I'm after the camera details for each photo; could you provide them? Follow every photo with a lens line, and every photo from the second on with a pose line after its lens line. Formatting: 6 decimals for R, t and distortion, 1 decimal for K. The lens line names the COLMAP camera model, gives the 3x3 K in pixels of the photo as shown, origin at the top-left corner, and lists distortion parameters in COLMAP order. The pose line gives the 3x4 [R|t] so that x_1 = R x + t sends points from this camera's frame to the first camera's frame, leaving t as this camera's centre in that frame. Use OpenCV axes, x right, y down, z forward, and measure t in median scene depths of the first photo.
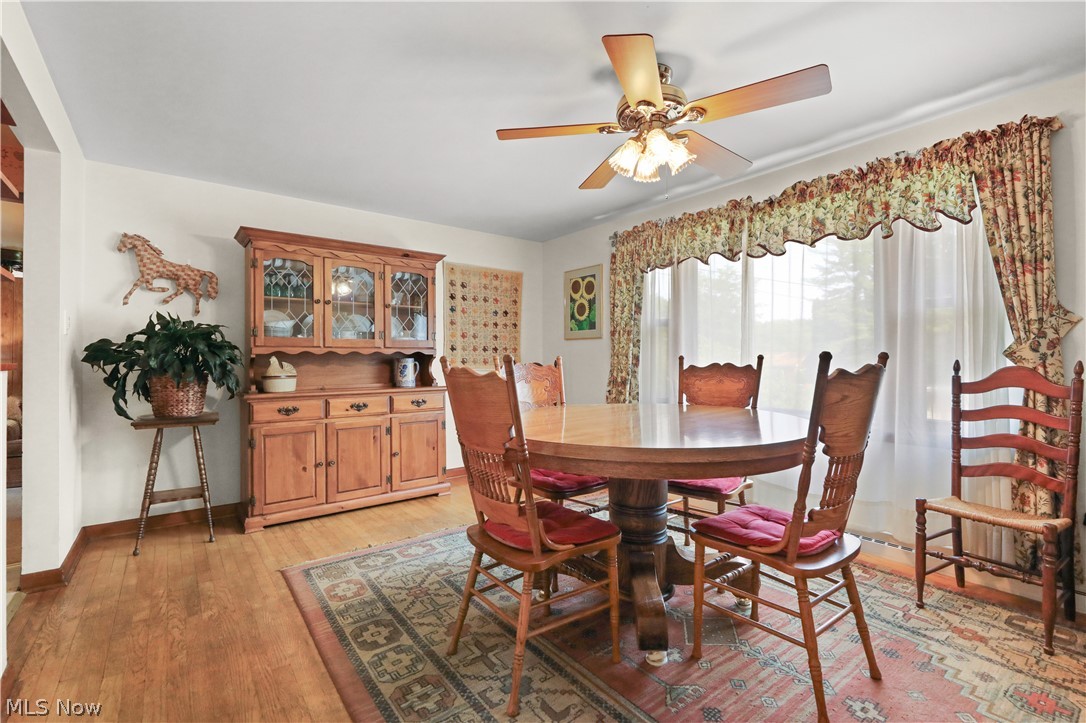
lens RADIAL K [[485.7, 0, 534.3], [0, 485.7, 359.3], [0, 0, 1]] dist [0.000880, -0.000589]
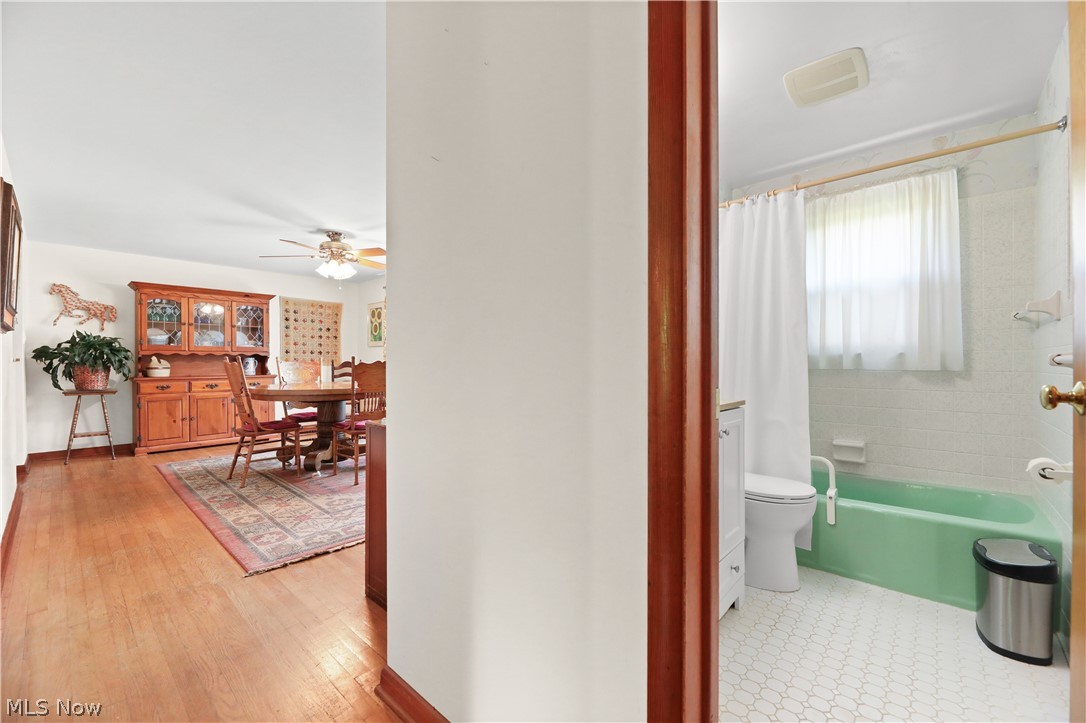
lens RADIAL K [[452.1, 0, 545.8], [0, 452.1, 366.7], [0, 0, 1]] dist [-0.003709, -0.000091]
pose [[0.983420, 0.003595, 0.181309, 0.539942], [-0.006024, 0.999899, 0.012850, 0.002523], [-0.181244, -0.013729, 0.983342, -0.823784]]
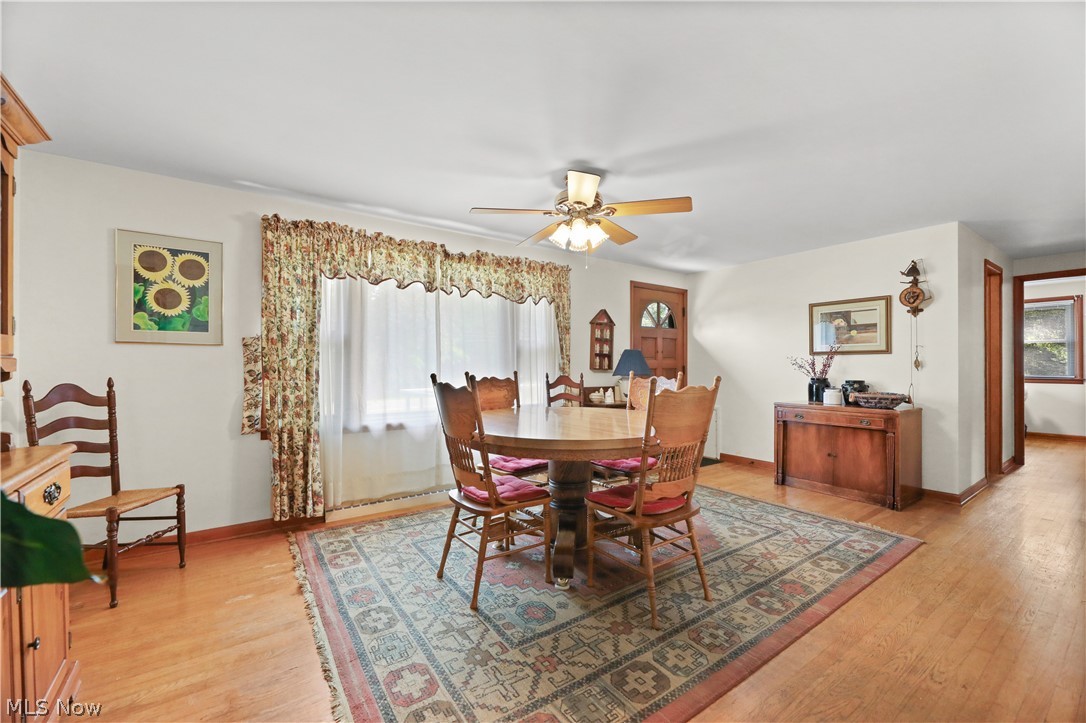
lens RADIAL K [[442.4, 0, 547.3], [0, 442.4, 366.6], [0, 0, 1]] dist [-0.002388, -0.002284]
pose [[0.019556, -0.000723, 0.999809, -0.684263], [-0.001179, 0.999999, 0.000746, -0.018118], [-0.999808, -0.001193, 0.019555, 0.681460]]
